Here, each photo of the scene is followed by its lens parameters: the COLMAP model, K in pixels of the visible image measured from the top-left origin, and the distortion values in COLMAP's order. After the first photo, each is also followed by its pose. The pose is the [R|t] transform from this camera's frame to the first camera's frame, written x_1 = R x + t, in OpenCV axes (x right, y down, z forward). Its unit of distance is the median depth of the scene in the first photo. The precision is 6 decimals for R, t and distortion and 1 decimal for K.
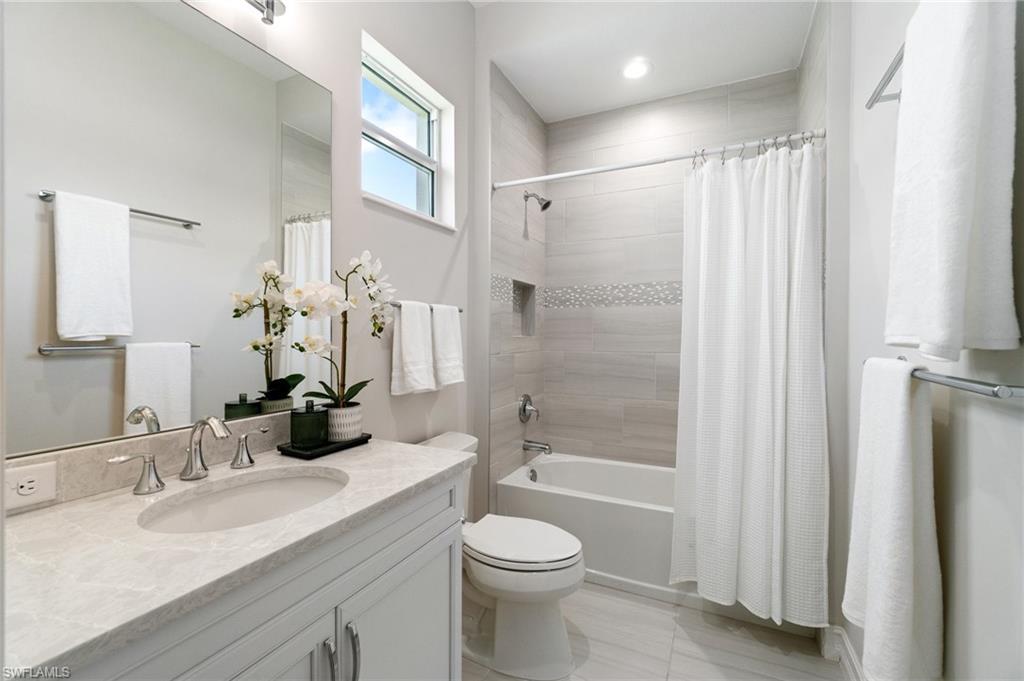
lens RADIAL K [[451.8, 0, 506.7], [0, 451.8, 334.9], [0, 0, 1]] dist [-0.001590, 0.000376]
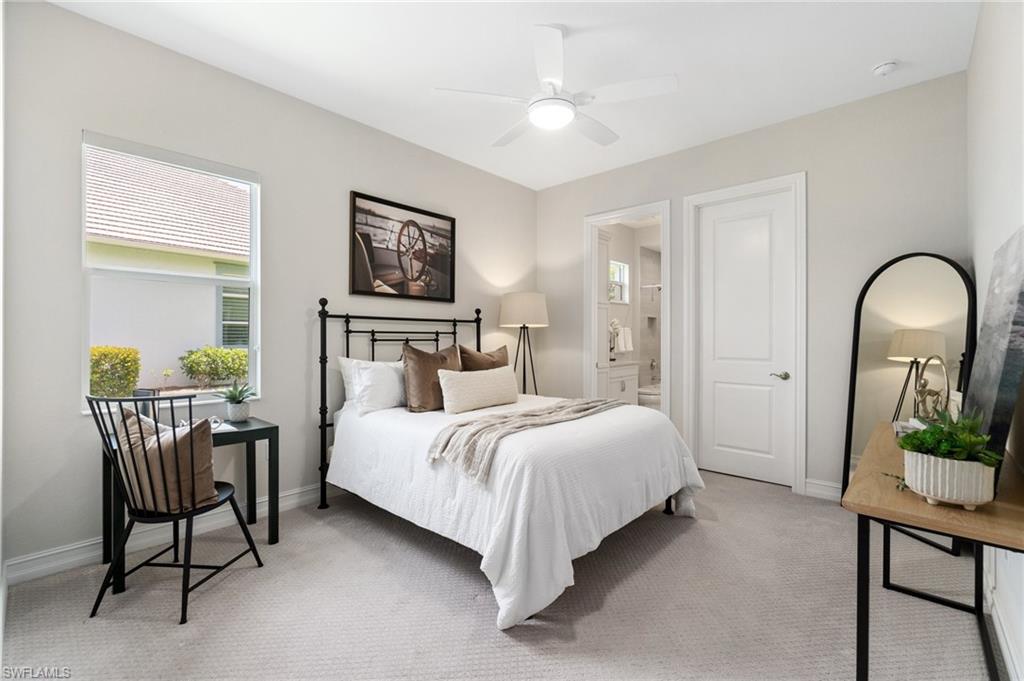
lens RADIAL K [[442.0, 0, 508.6], [0, 442.0, 342.3], [0, 0, 1]] dist [-0.002460, -0.000412]
pose [[0.956895, 0.003582, -0.290413, -0.018356], [-0.003143, 0.999993, 0.001978, 0.033315], [0.290418, -0.000980, 0.956899, -2.109892]]
